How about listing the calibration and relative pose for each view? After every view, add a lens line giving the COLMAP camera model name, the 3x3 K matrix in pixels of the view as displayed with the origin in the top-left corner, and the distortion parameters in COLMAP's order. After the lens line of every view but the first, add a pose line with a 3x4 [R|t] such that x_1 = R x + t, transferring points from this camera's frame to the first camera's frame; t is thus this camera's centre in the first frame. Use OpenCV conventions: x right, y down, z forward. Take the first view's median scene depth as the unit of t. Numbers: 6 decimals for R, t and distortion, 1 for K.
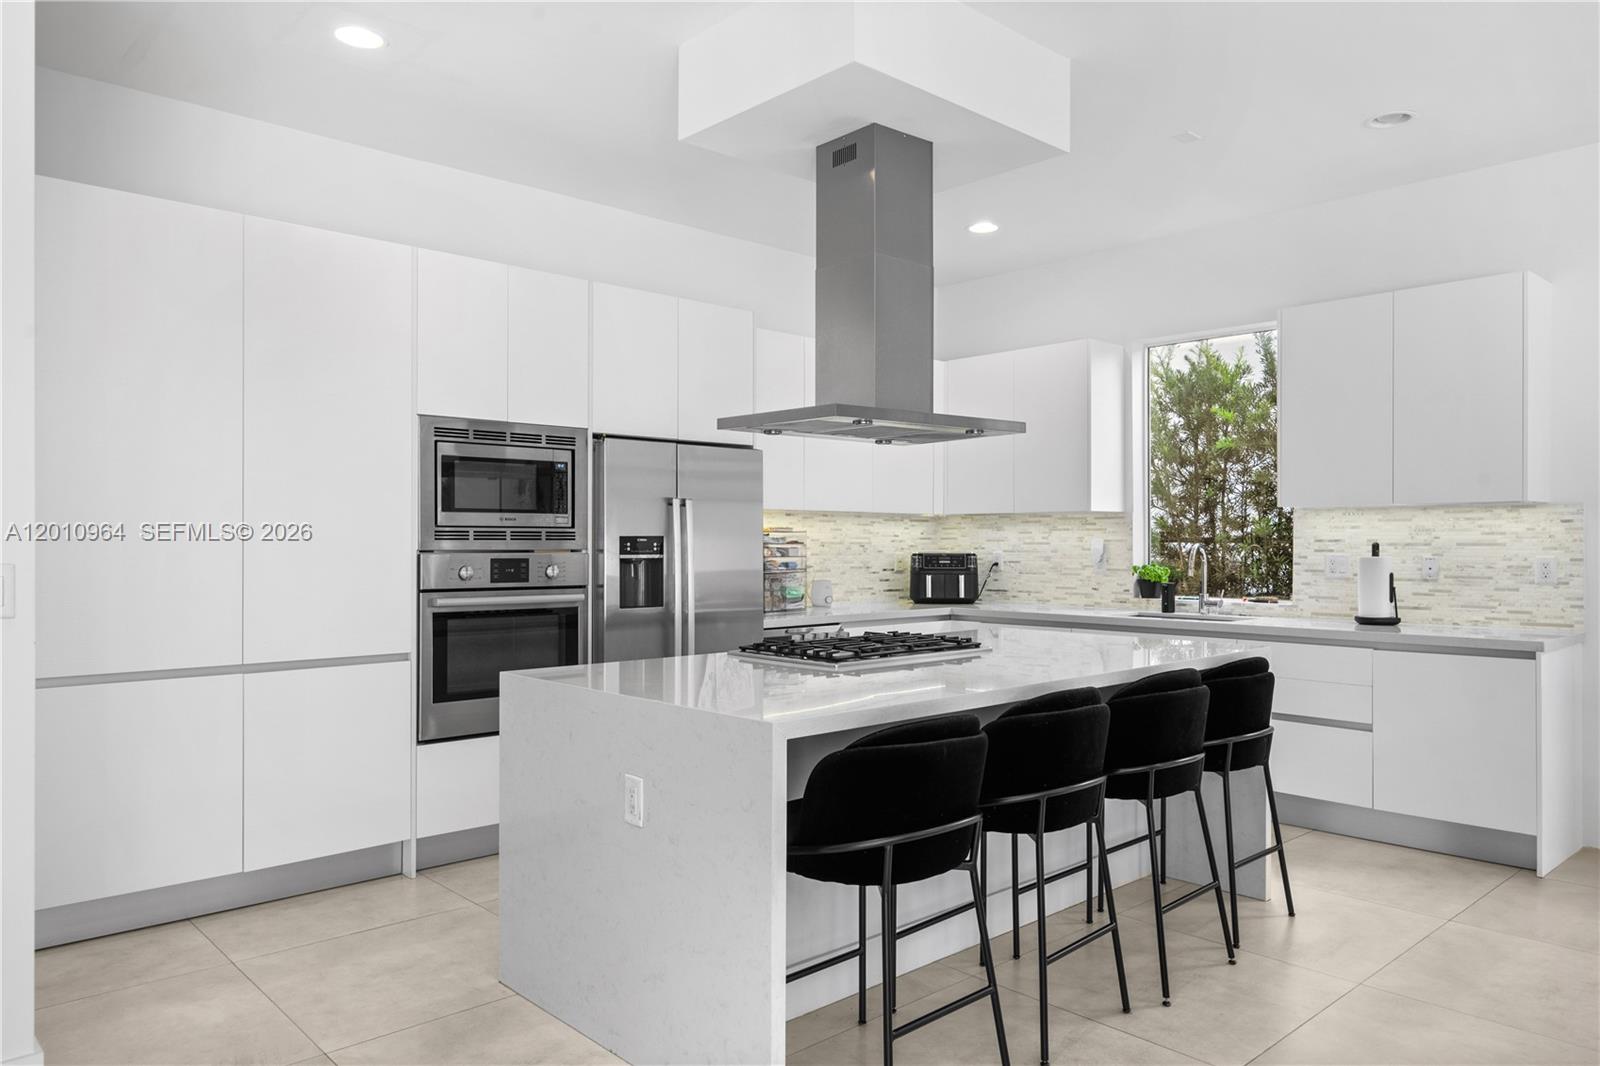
lens RADIAL K [[1081.7, 0, 800.0], [0, 1081.7, 533.0], [0, 0, 1]] dist [0.003861, 0.001720]
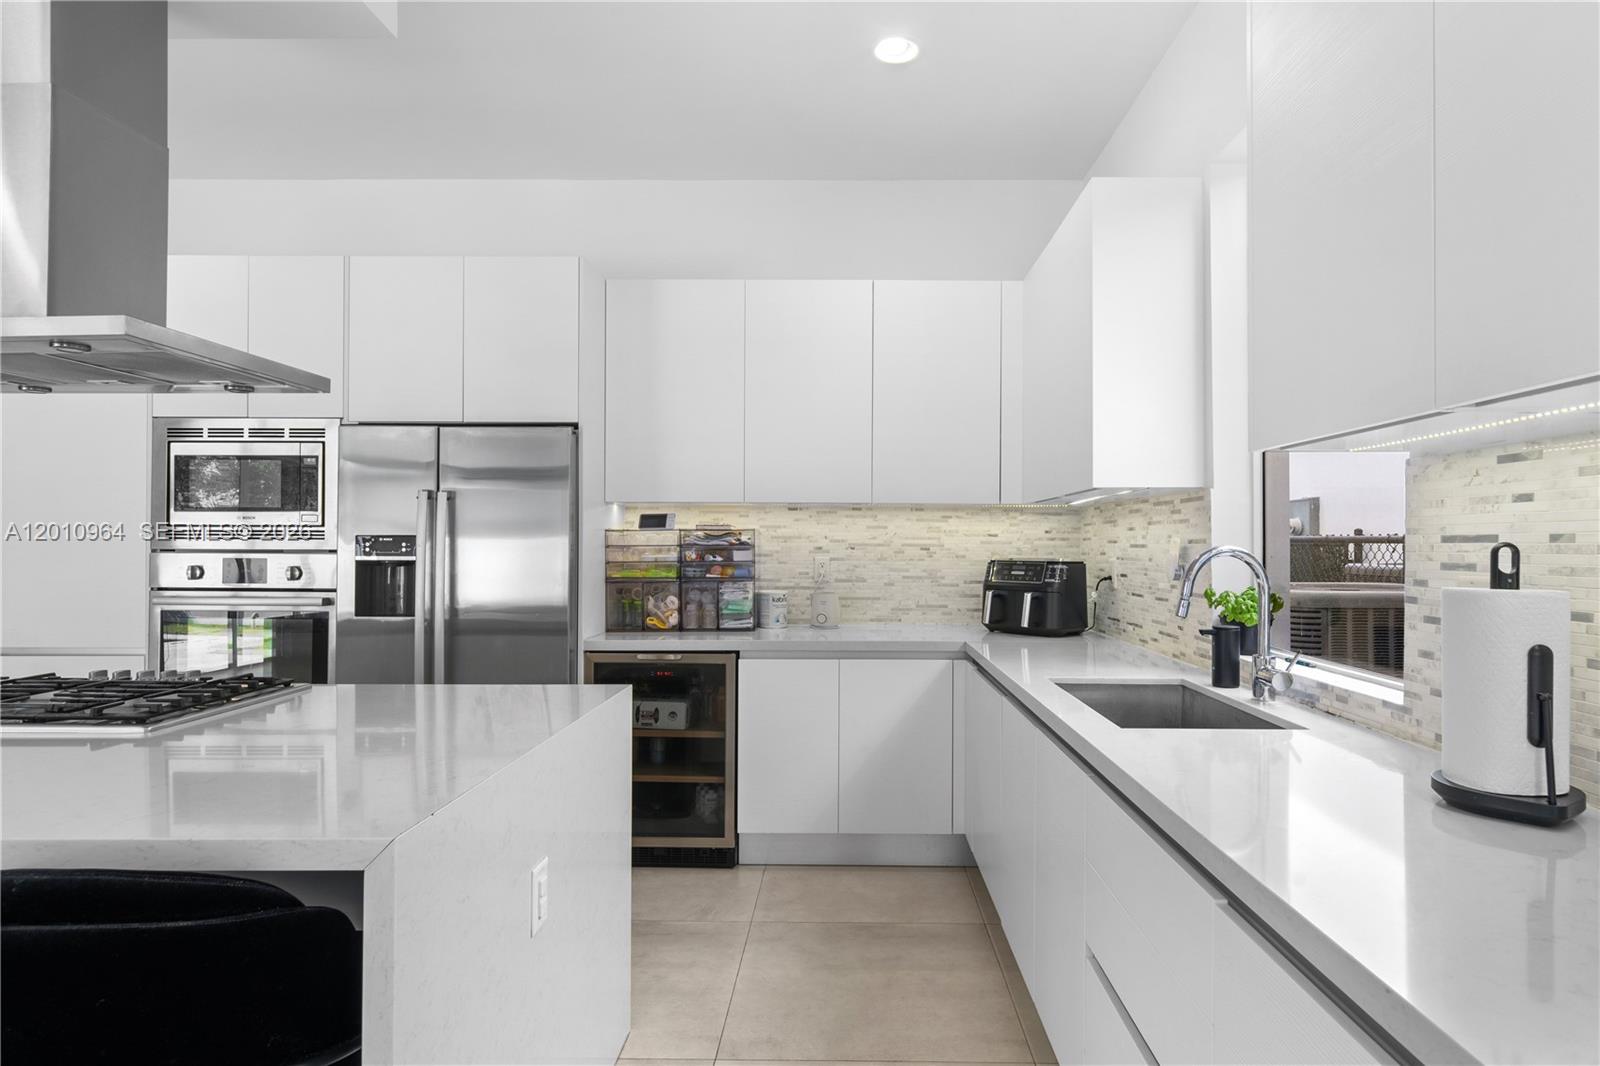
lens RADIAL K [[871.3, 0, 837.0], [0, 871.3, 538.3], [0, 0, 1]] dist [0.000277, -0.000089]
pose [[0.729248, -0.003412, -0.684241, 0.593576], [0.003261, 0.999994, -0.001511, 0.007627], [0.684241, -0.001129, 0.729255, 0.726261]]
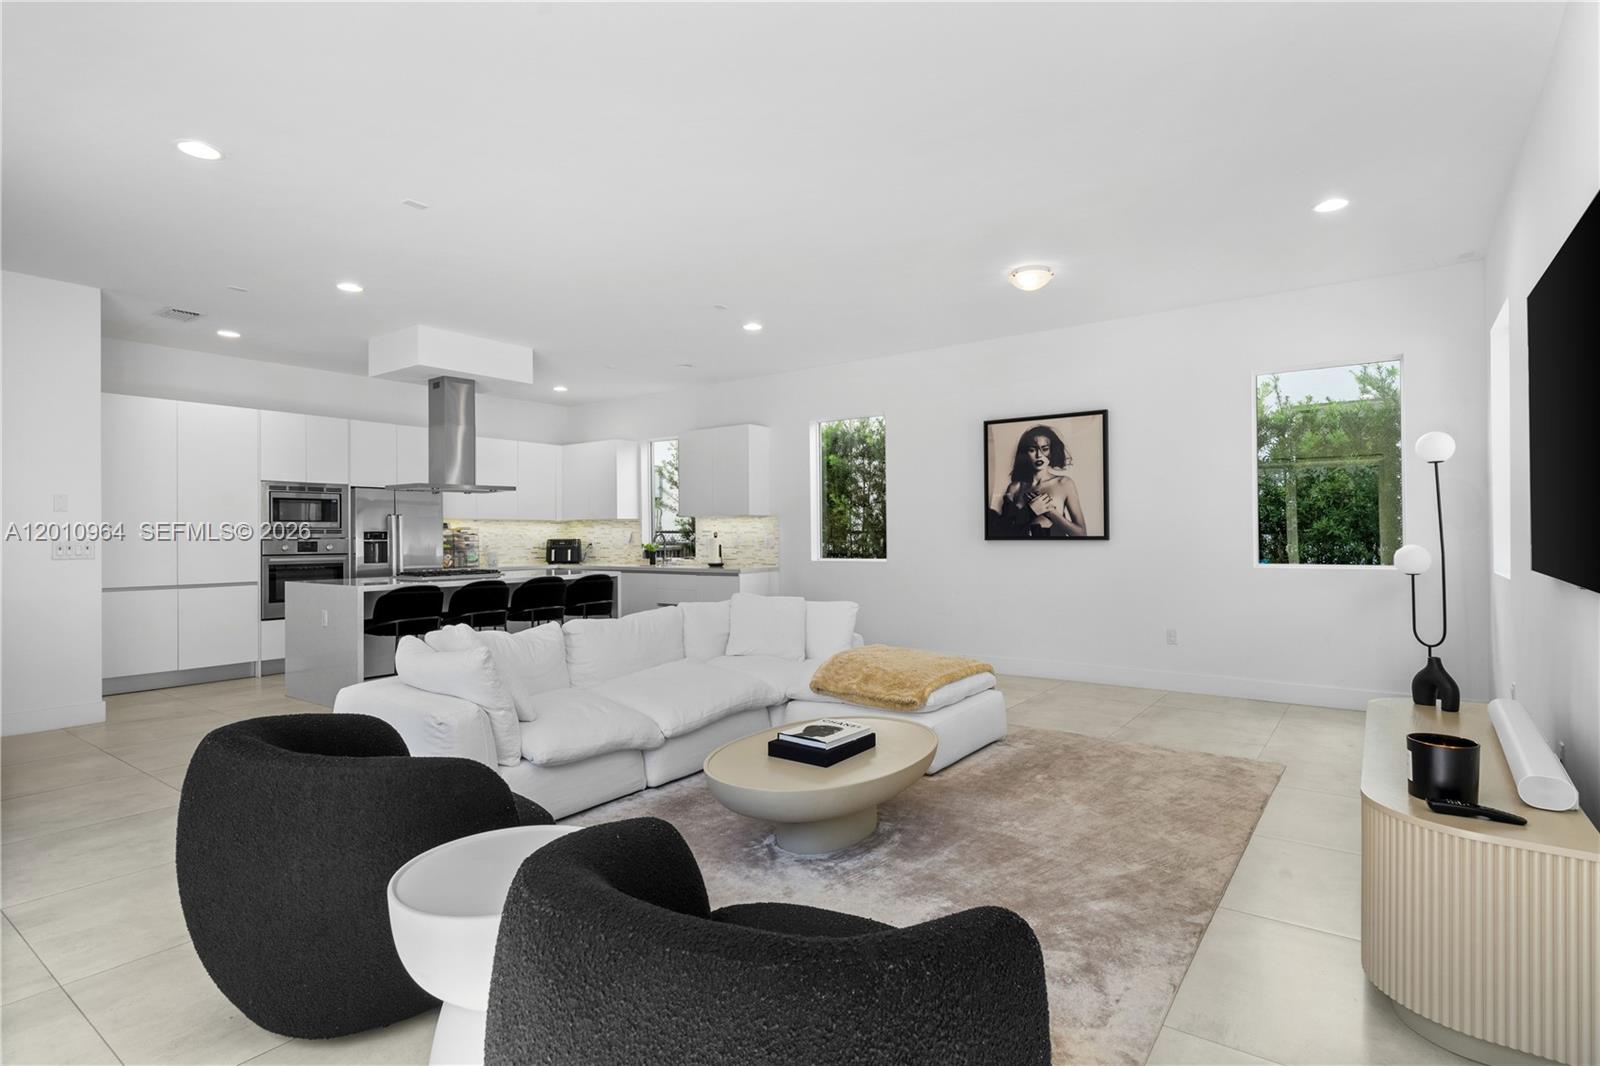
lens RADIAL K [[811.1, 0, 804.3], [0, 811.1, 523.6], [0, 0, 1]] dist [0.001781, 0.000283]
pose [[0.981833, -0.005945, 0.189654, 0.406789], [0.007334, 0.999951, -0.006624, 0.003996], [-0.189605, 0.007894, 0.981829, -0.826118]]
